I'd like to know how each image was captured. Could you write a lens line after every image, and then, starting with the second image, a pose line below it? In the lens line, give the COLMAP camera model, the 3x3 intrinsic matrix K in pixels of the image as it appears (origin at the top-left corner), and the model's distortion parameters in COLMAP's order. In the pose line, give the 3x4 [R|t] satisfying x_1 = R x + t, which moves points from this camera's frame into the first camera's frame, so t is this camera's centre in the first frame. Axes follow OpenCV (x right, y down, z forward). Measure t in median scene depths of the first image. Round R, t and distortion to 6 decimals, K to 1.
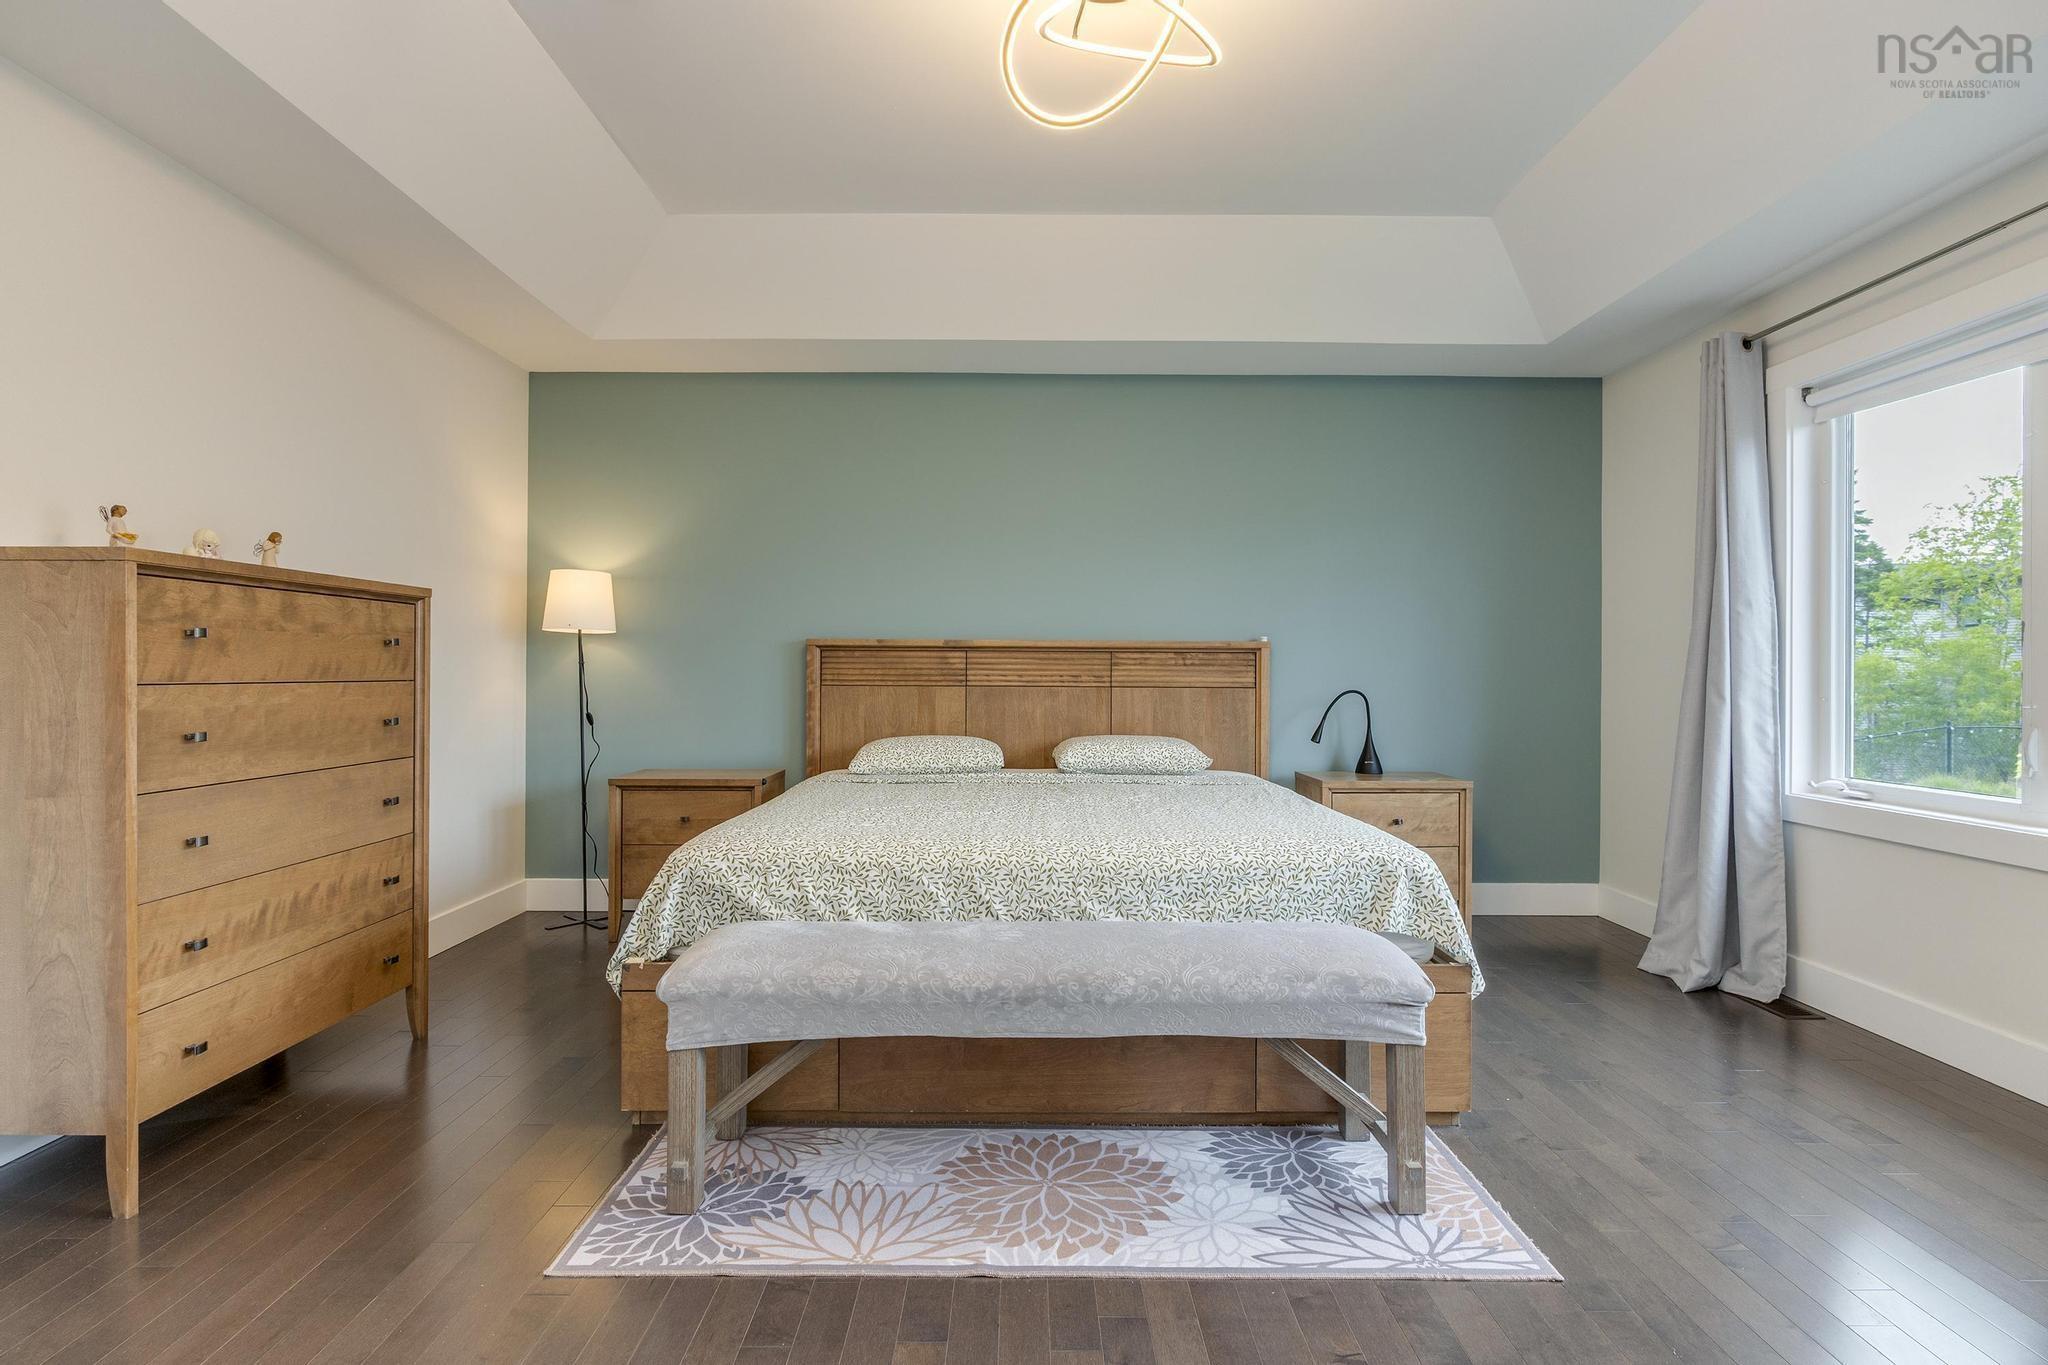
lens RADIAL K [[1020.8, 0, 1025.2], [0, 1020.8, 677.6], [0, 0, 1]] dist [-0.002517, -0.000744]
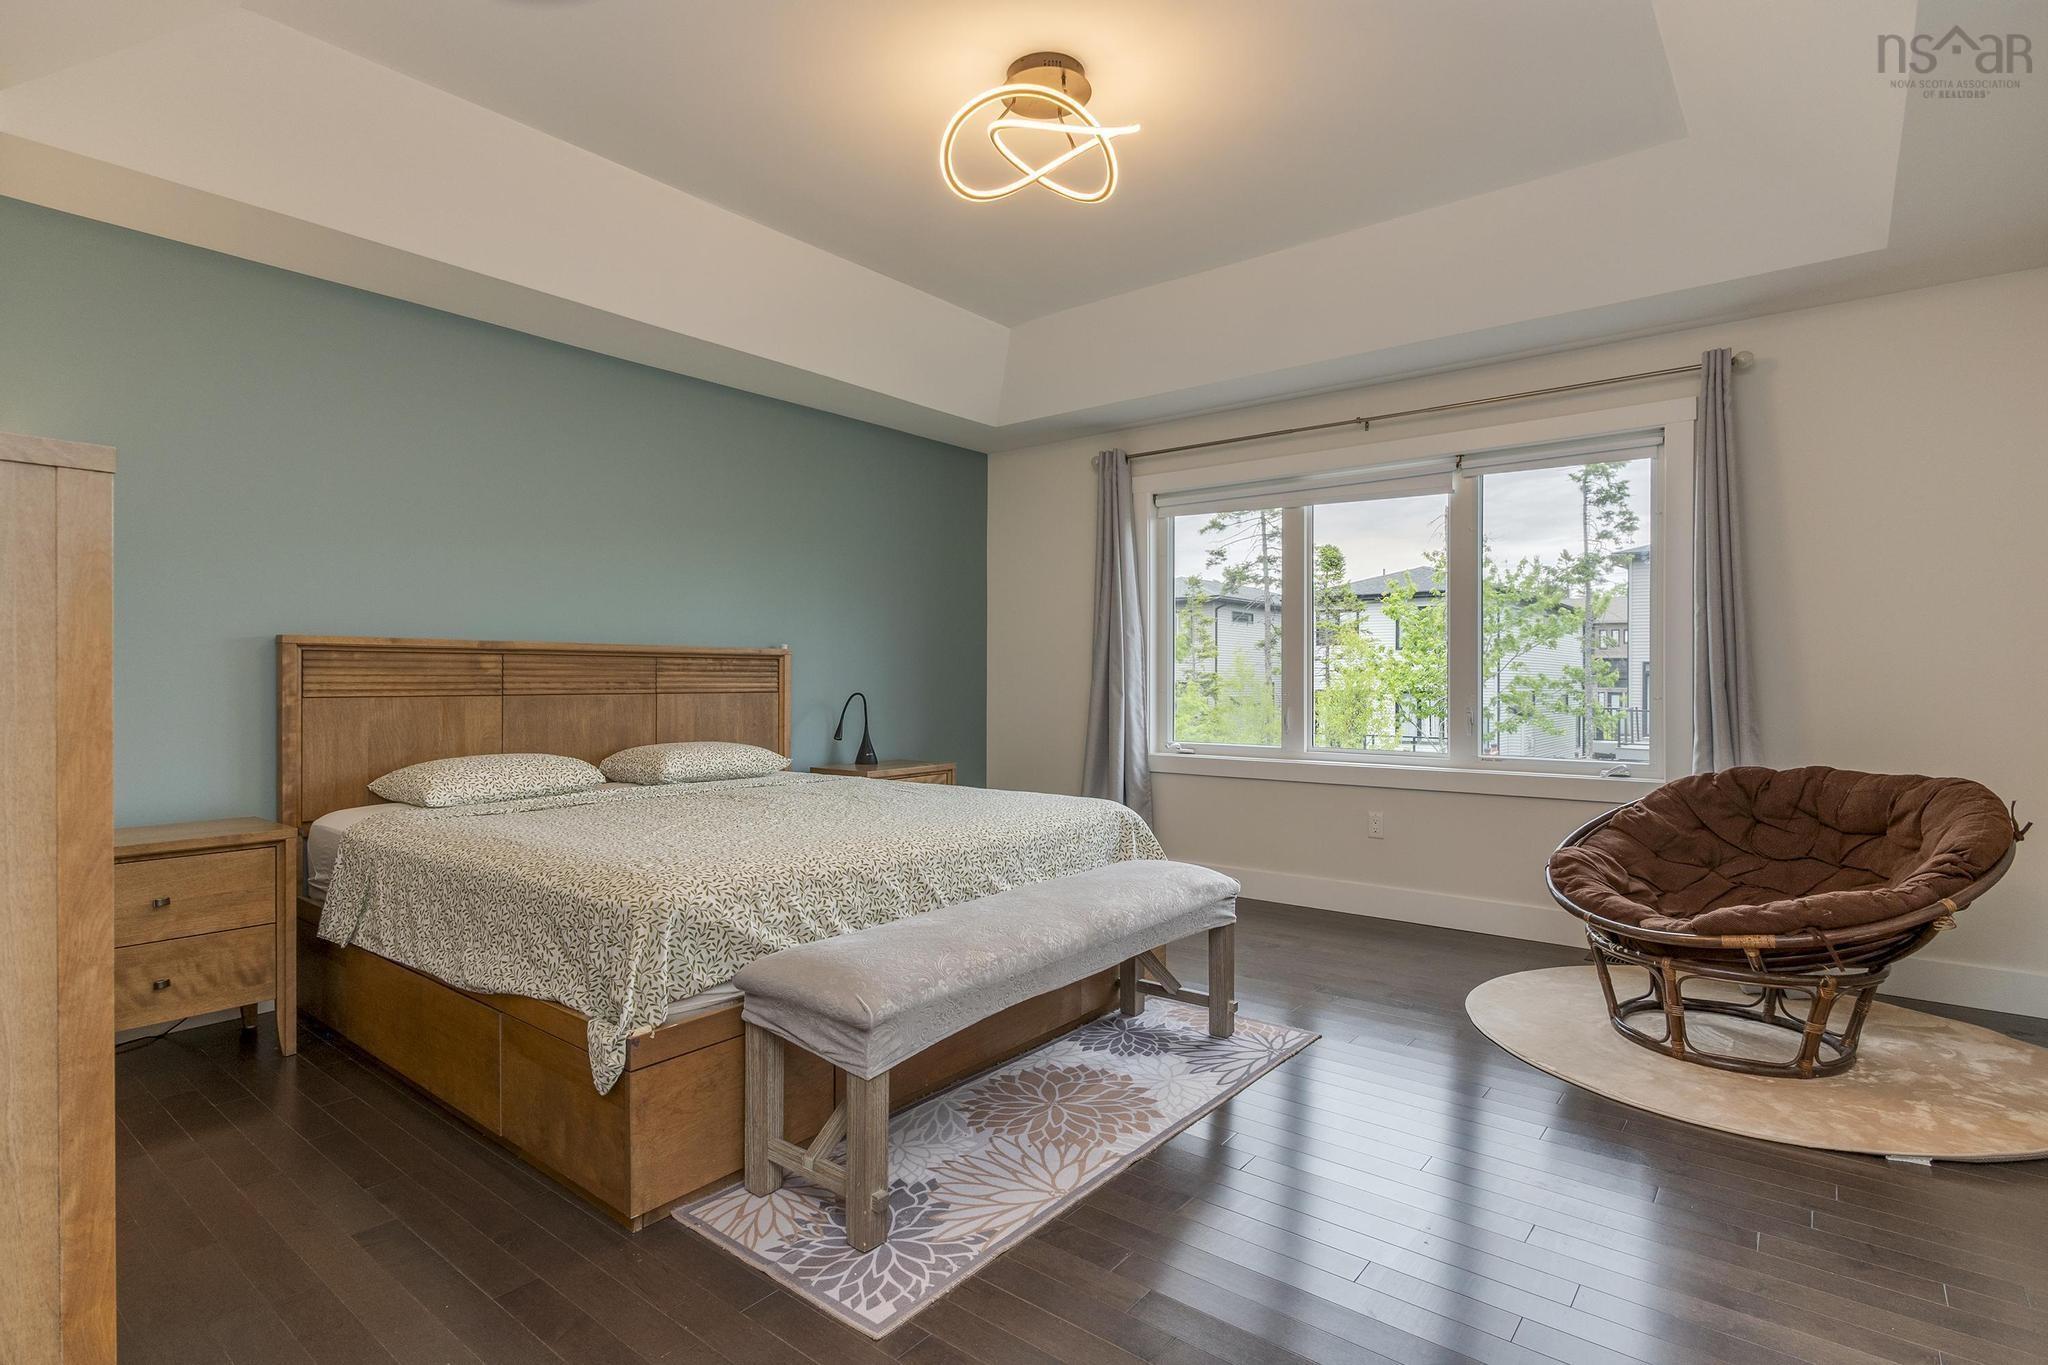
lens RADIAL K [[1012.0, 0, 1024.0], [0, 1012.0, 682.5], [0, 0, 1]] dist [-0.000308, 0.000101]
pose [[0.630680, -0.008699, 0.775994, -0.810528], [0.007486, 0.999959, 0.005126, -0.006487], [-0.776007, 0.002576, 0.630720, 0.239926]]
